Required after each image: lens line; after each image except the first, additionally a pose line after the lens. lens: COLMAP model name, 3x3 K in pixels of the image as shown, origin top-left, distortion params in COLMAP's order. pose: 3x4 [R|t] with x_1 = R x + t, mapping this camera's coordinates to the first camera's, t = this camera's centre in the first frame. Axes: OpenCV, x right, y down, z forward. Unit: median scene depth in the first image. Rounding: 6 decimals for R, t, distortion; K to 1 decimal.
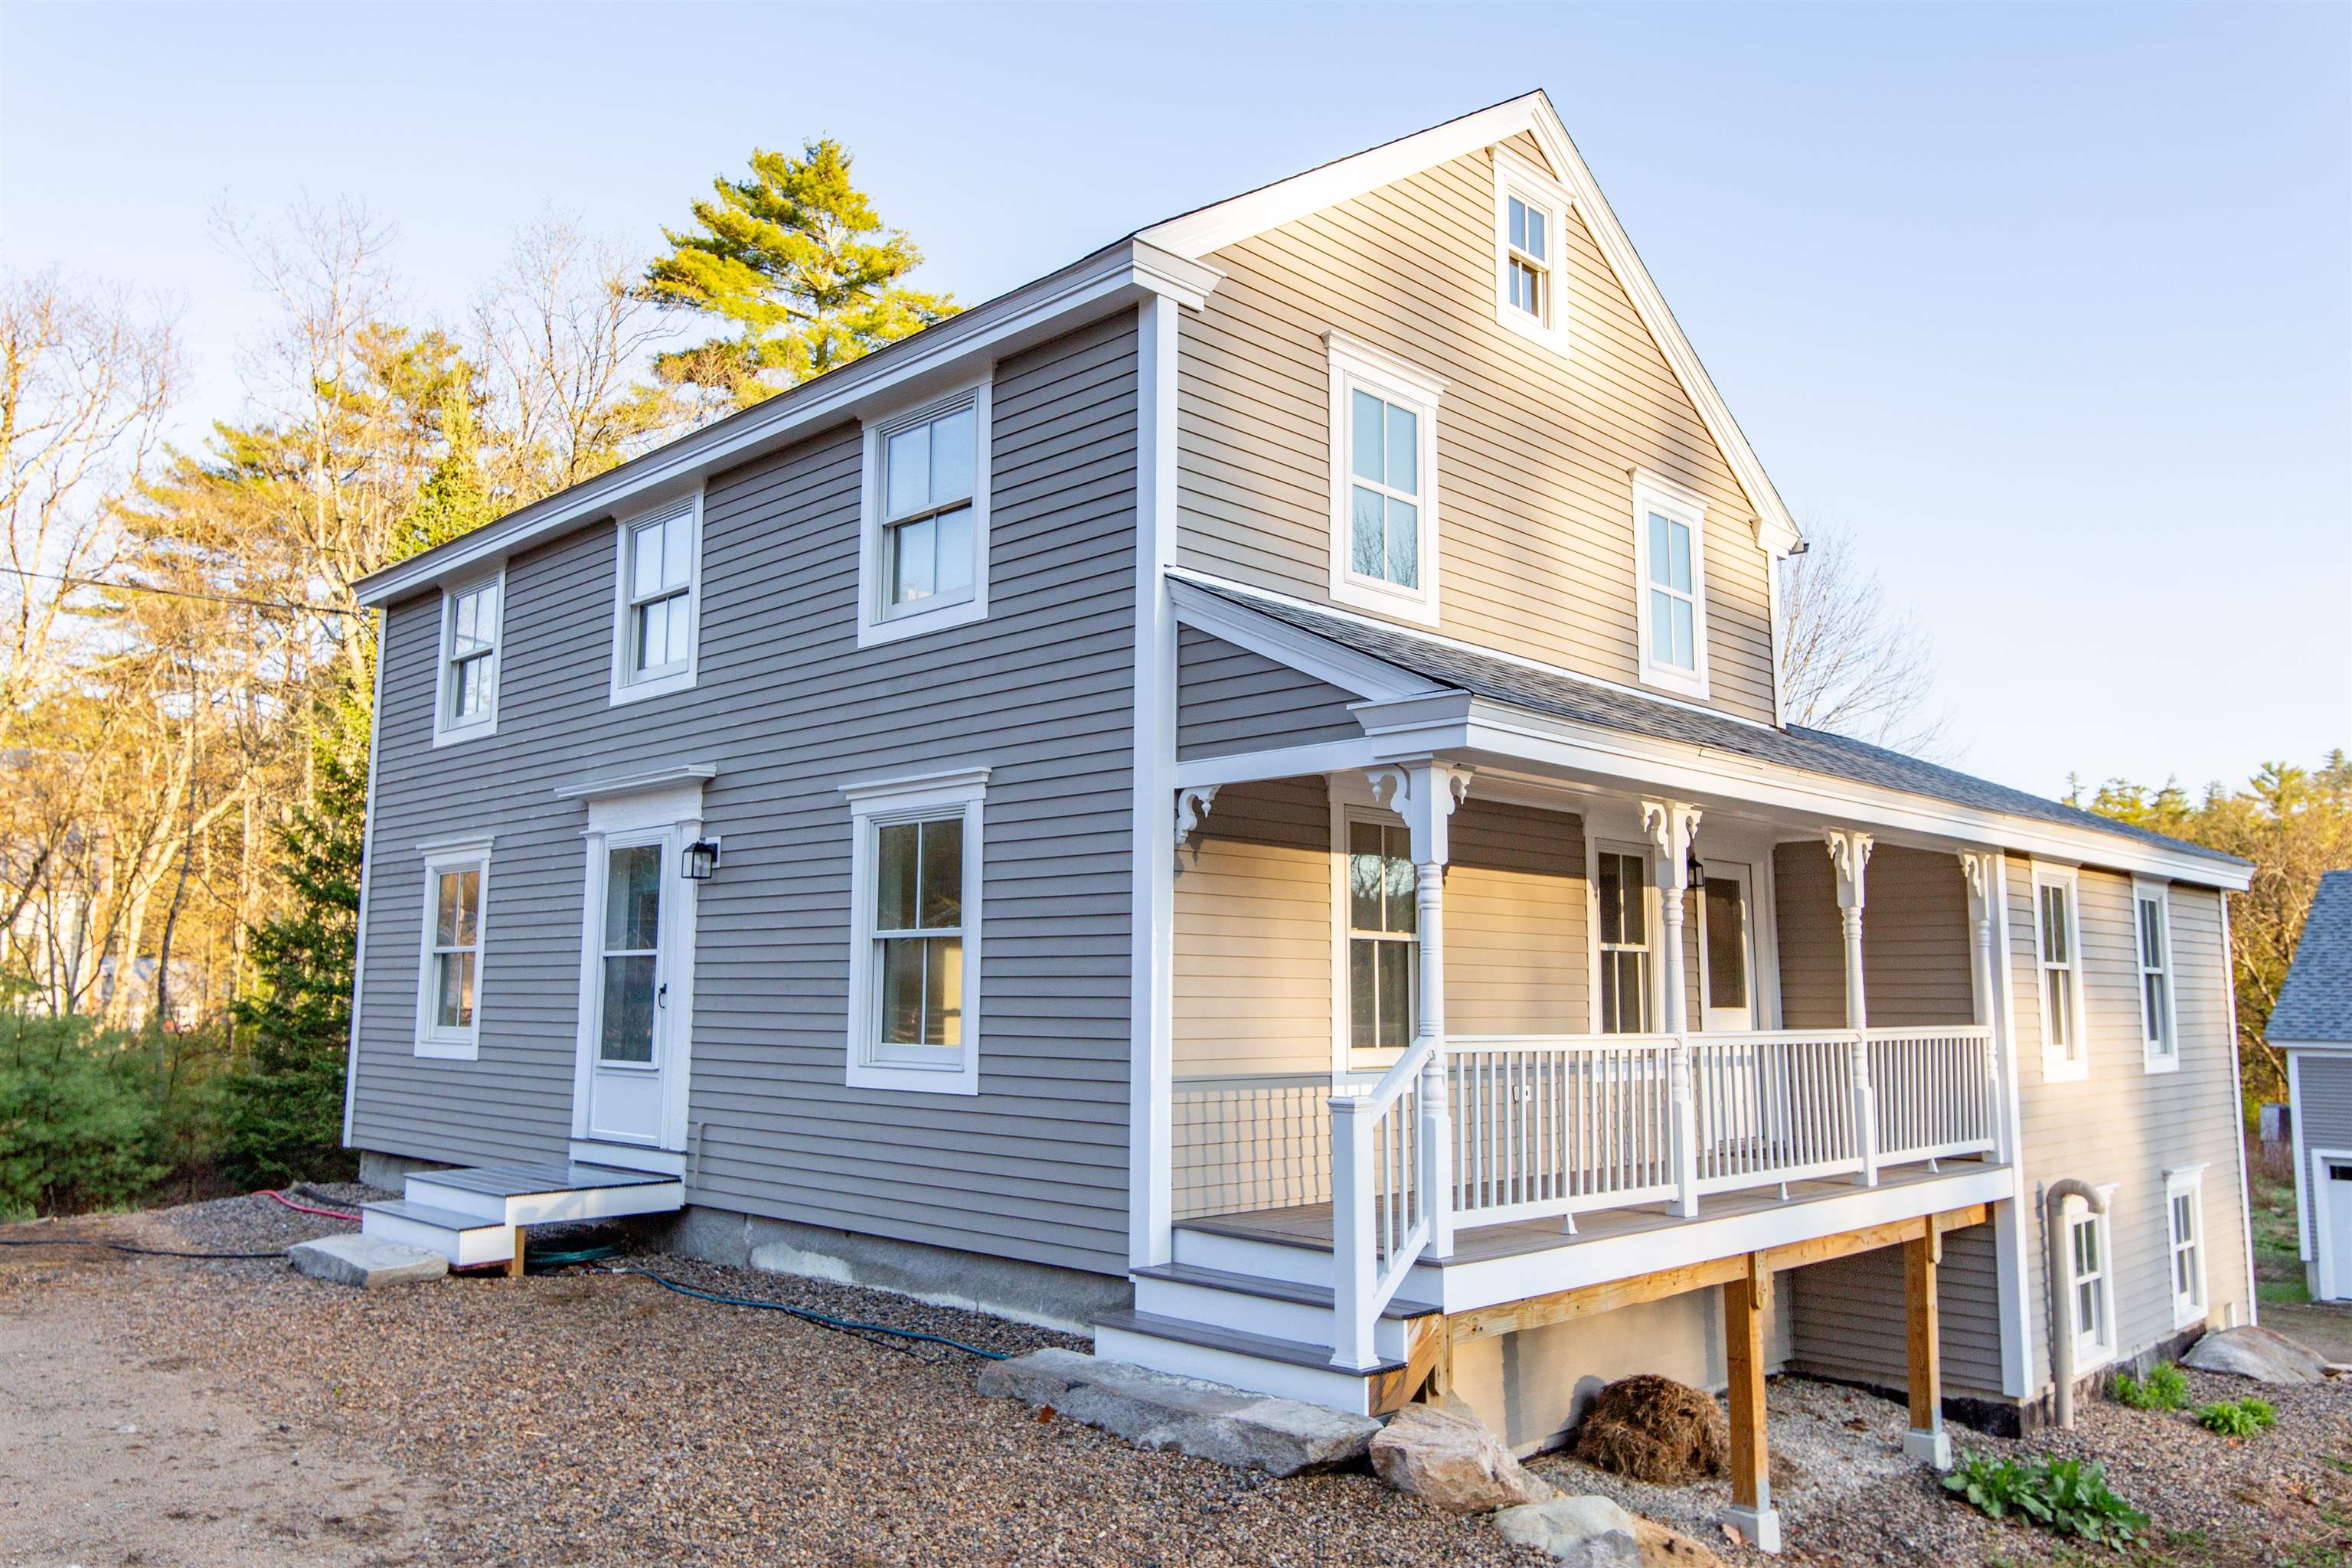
lens RADIAL K [[1711.9, 0, 1176.7], [0, 1711.9, 778.5], [0, 0, 1]] dist [0.000195, -0.000386]
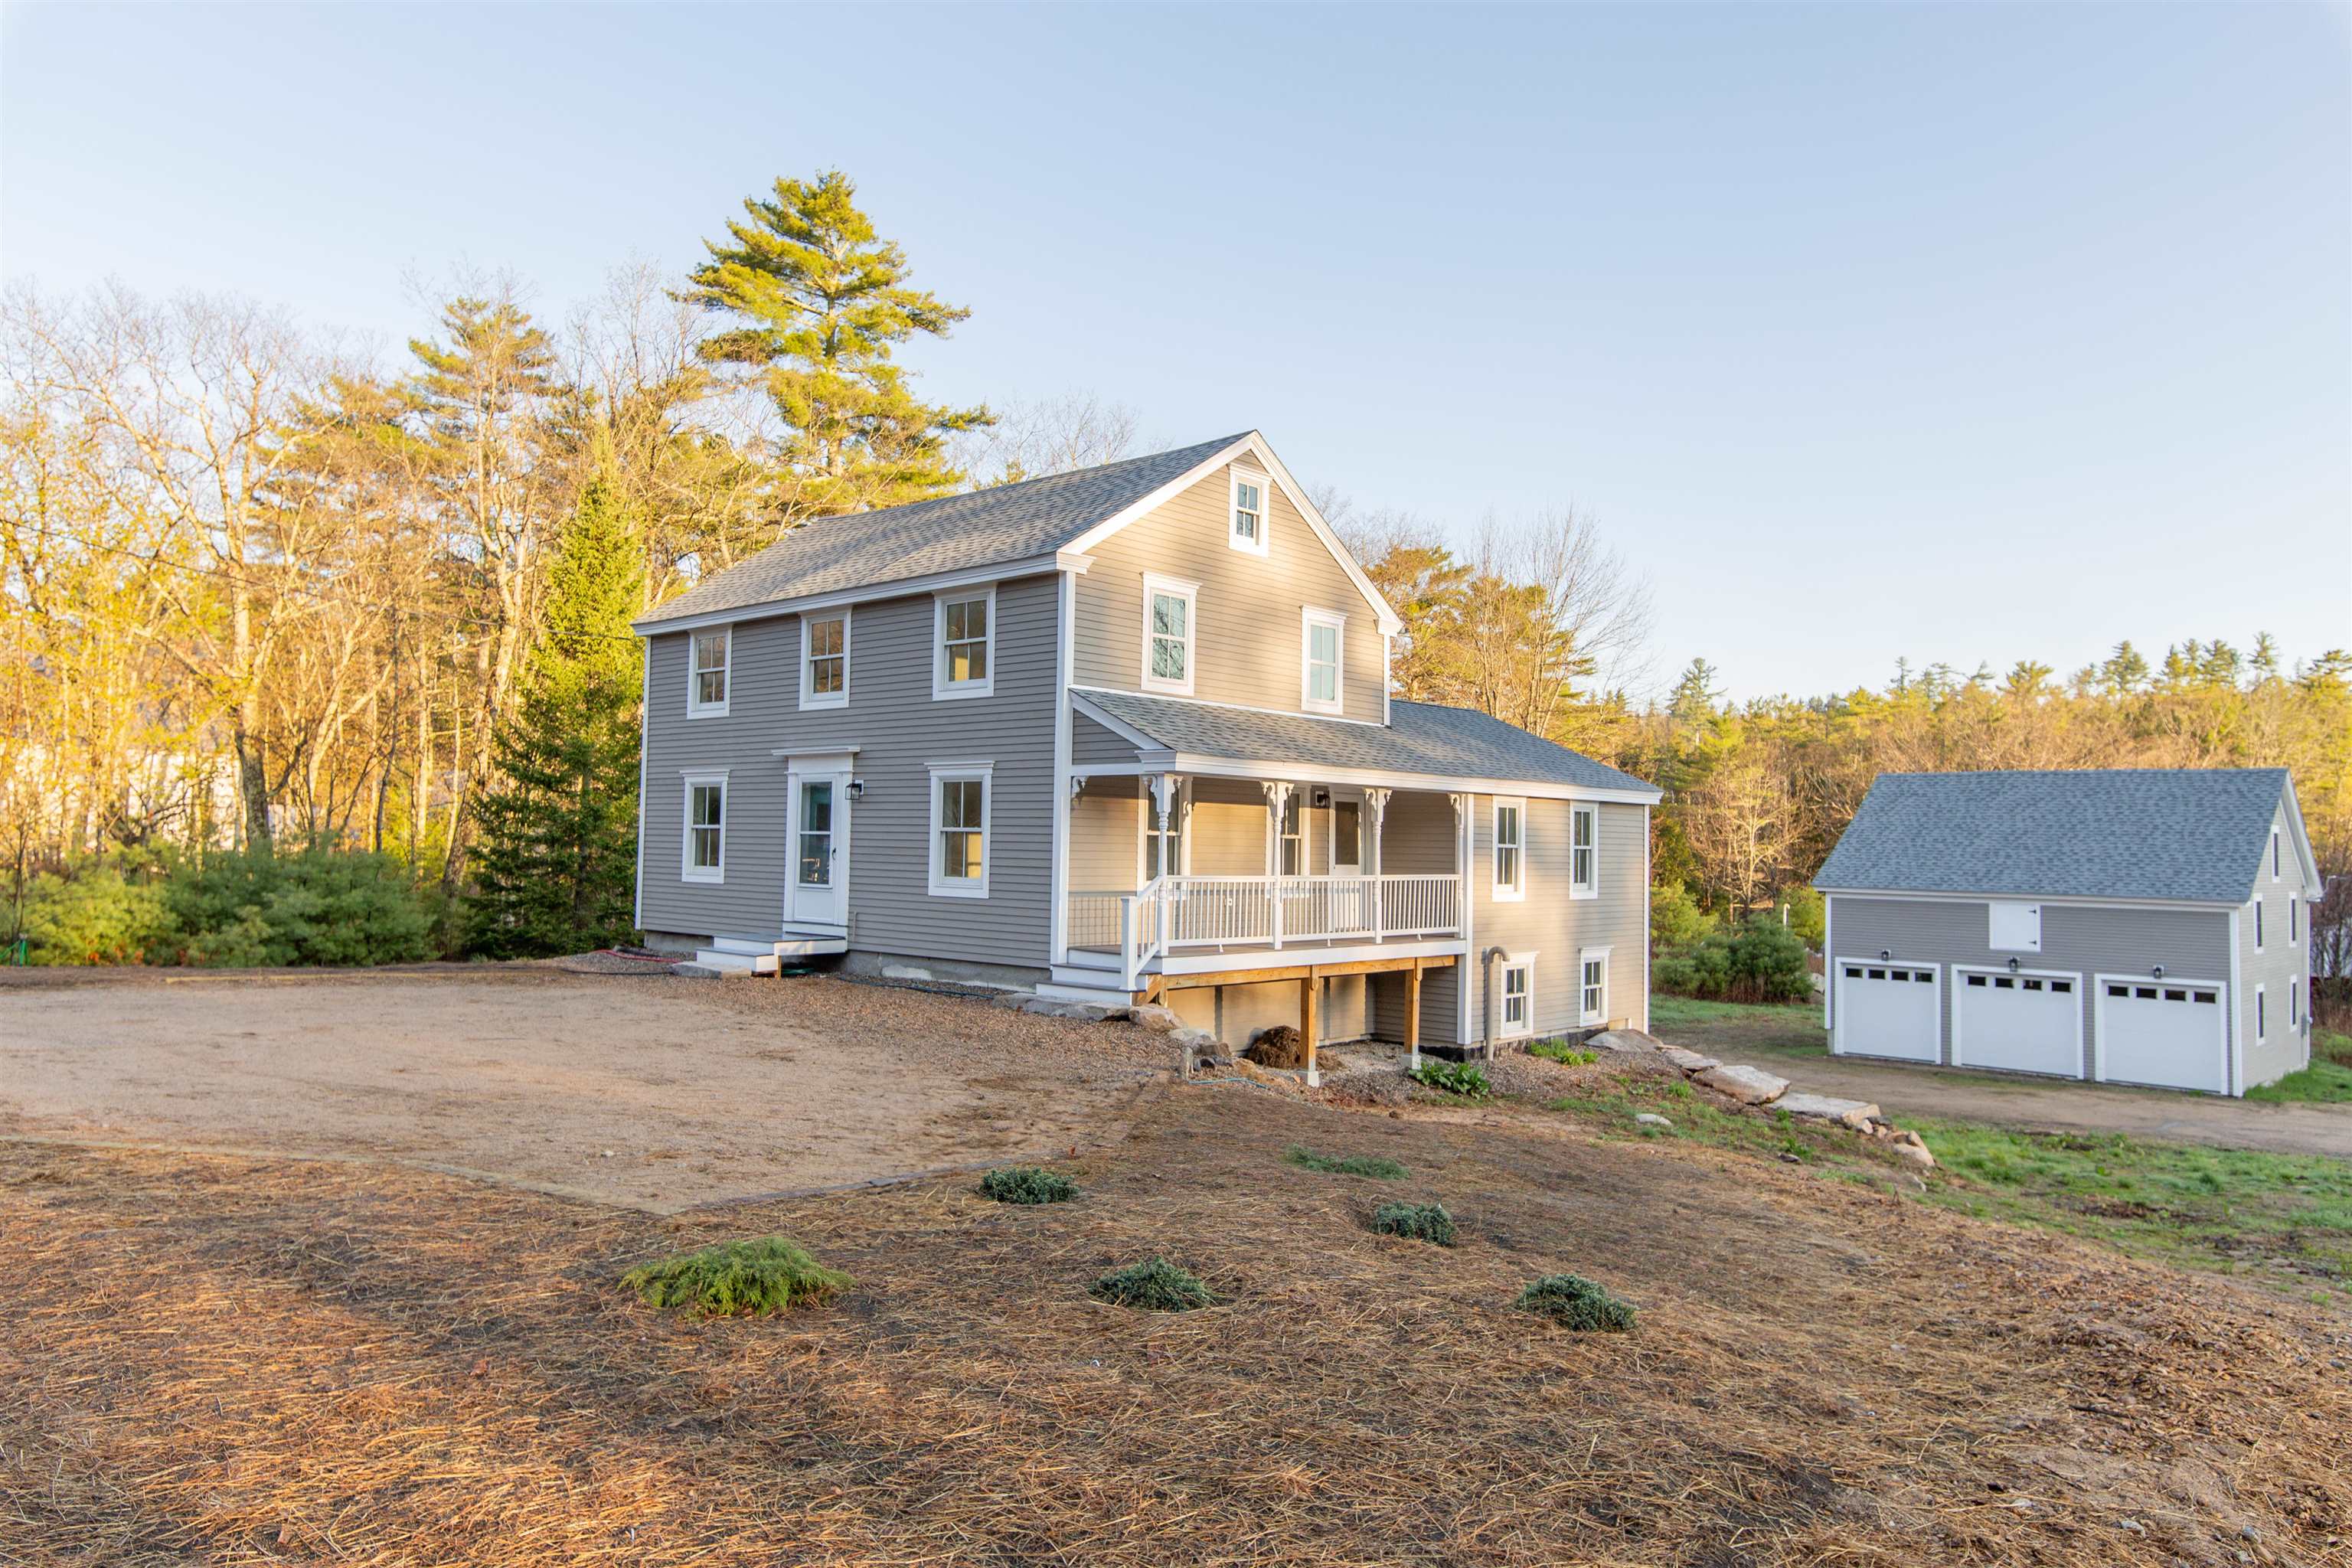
lens RADIAL K [[1552.6, 0, 1176.0], [0, 1552.6, 784.0], [0, 0, 1]] dist [0.001796, -0.000519]
pose [[0.999191, 0.013296, 0.037959, 0.049973], [-0.016619, 0.995929, 0.088601, -0.140462], [-0.036627, -0.089160, 0.995344, -0.948669]]
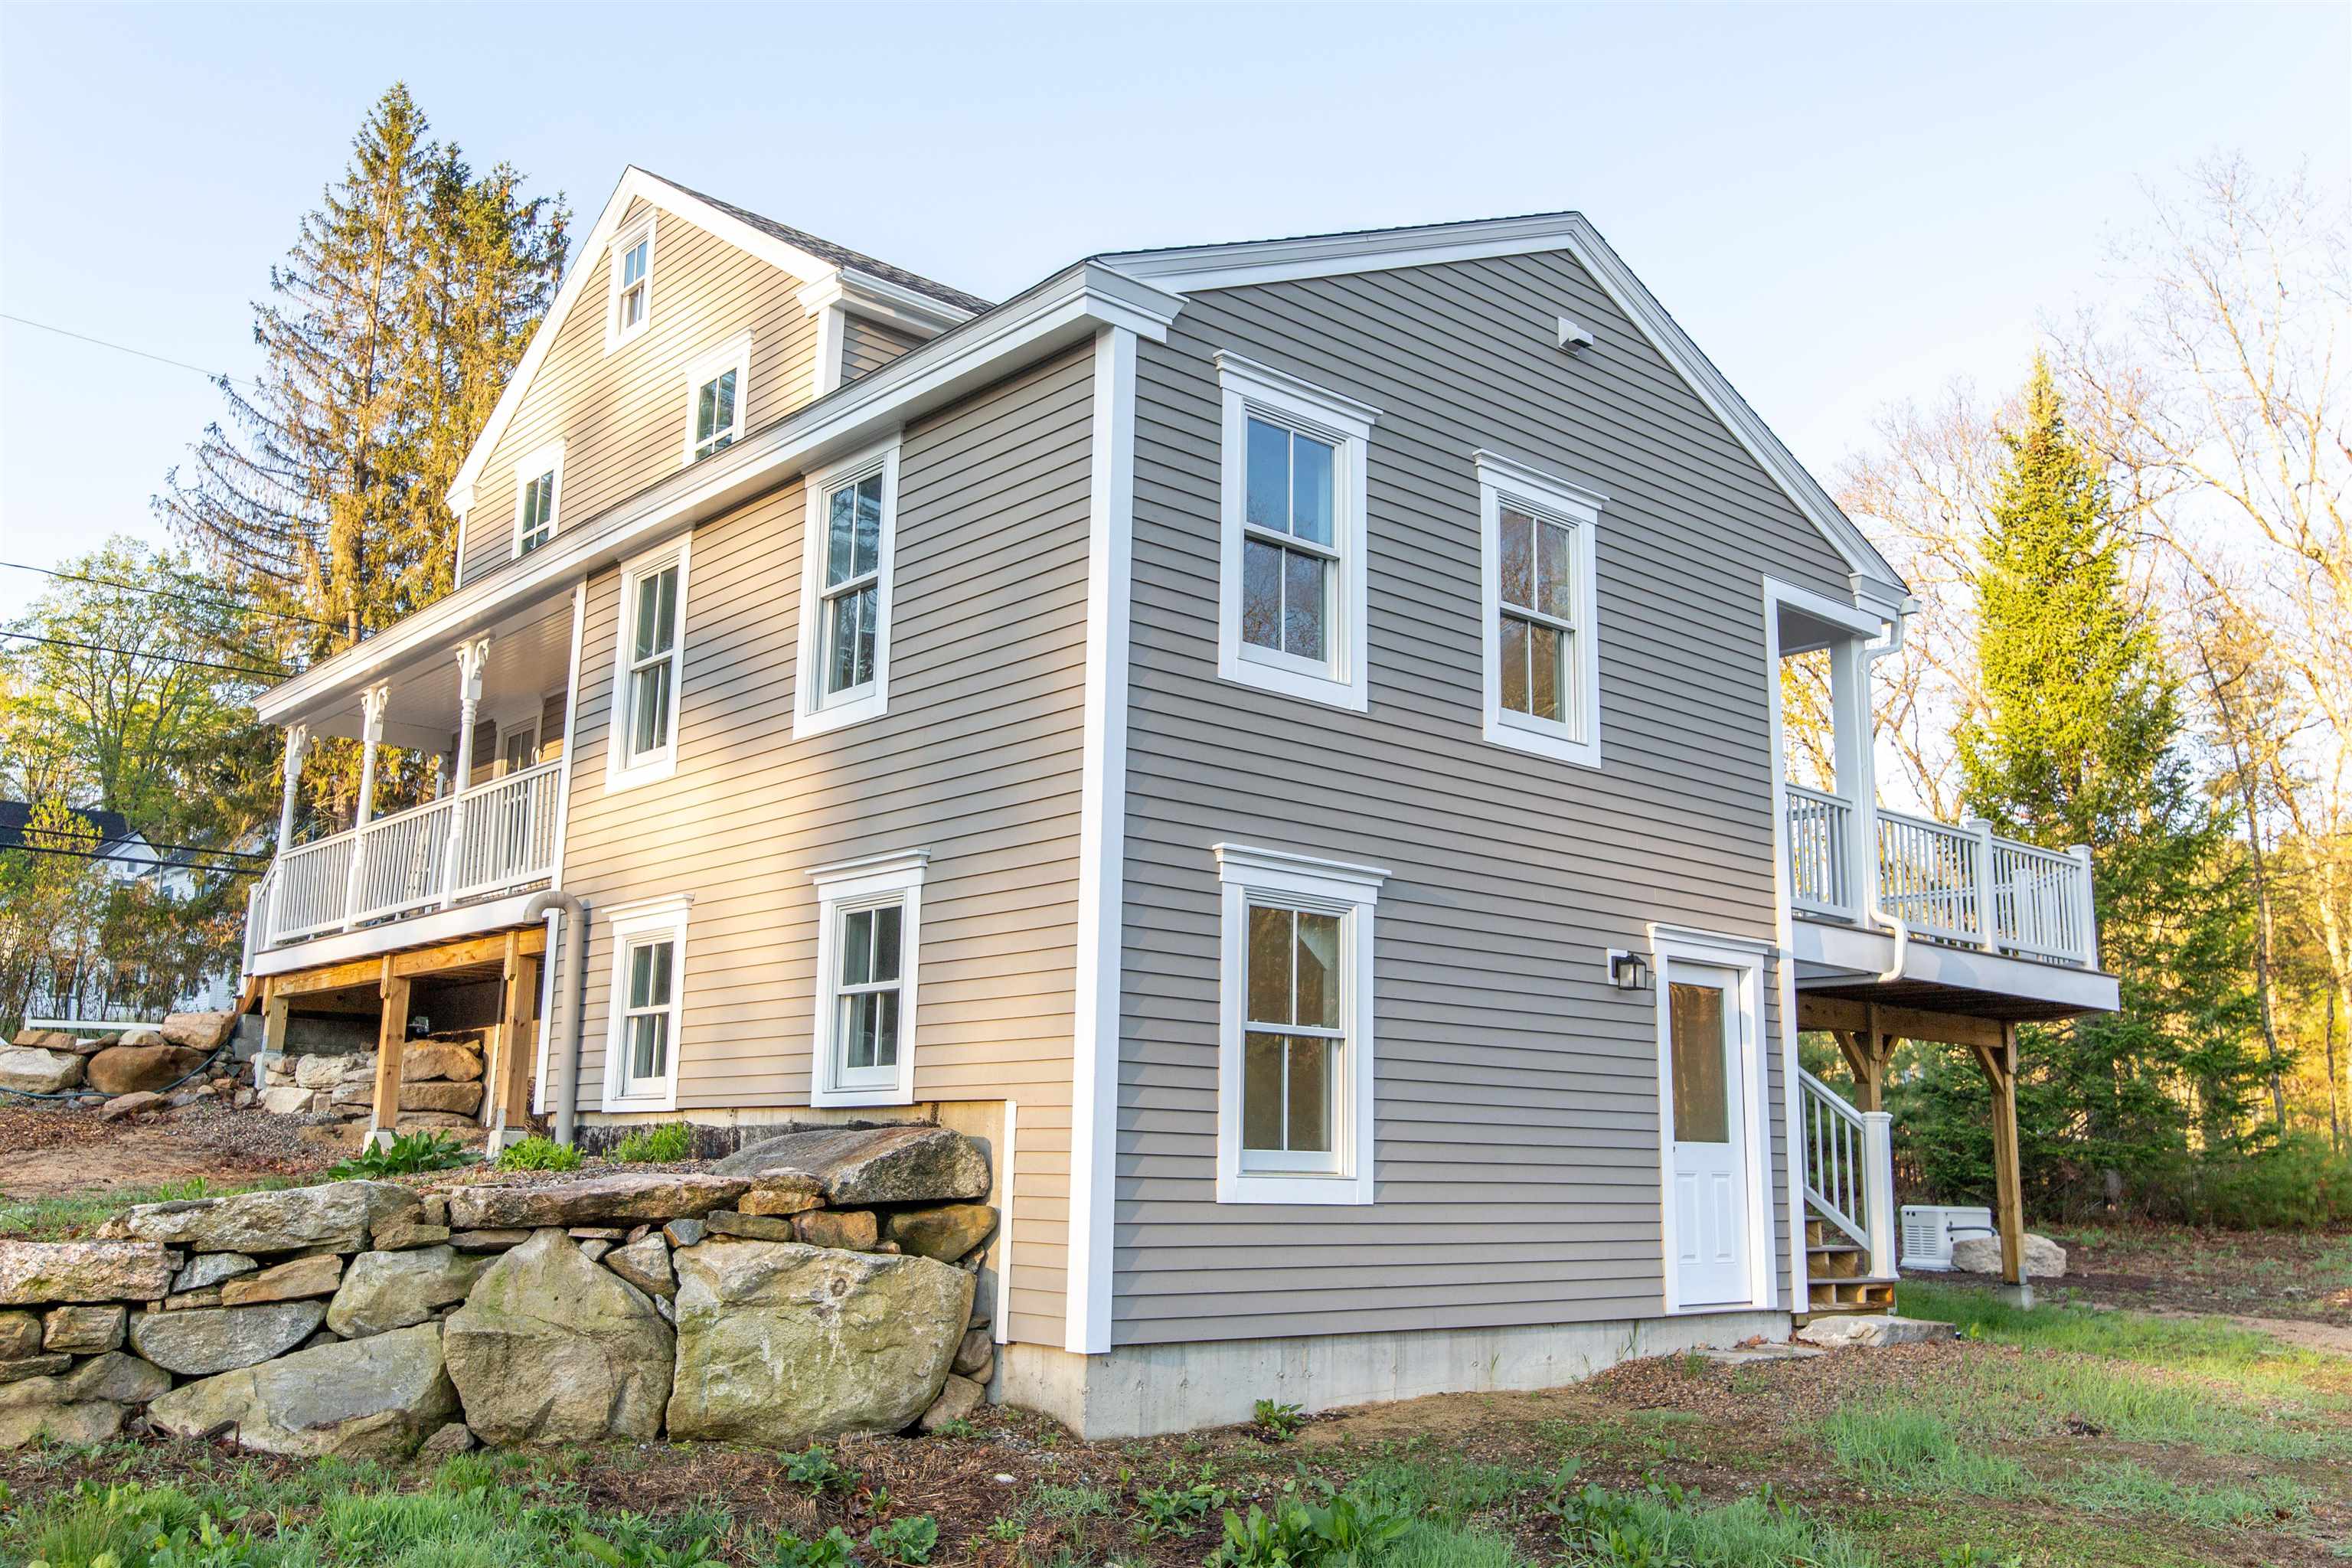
lens RADIAL K [[1987.2, 0, 1181.4], [0, 1987.2, 789.3], [0, 0, 1]] dist [0.005288, -0.004434]
pose [[-0.066568, -0.197742, -0.977991, 1.679838], [0.109756, 0.972766, -0.204156, 0.467162], [0.991727, -0.120931, -0.043051, 1.480118]]
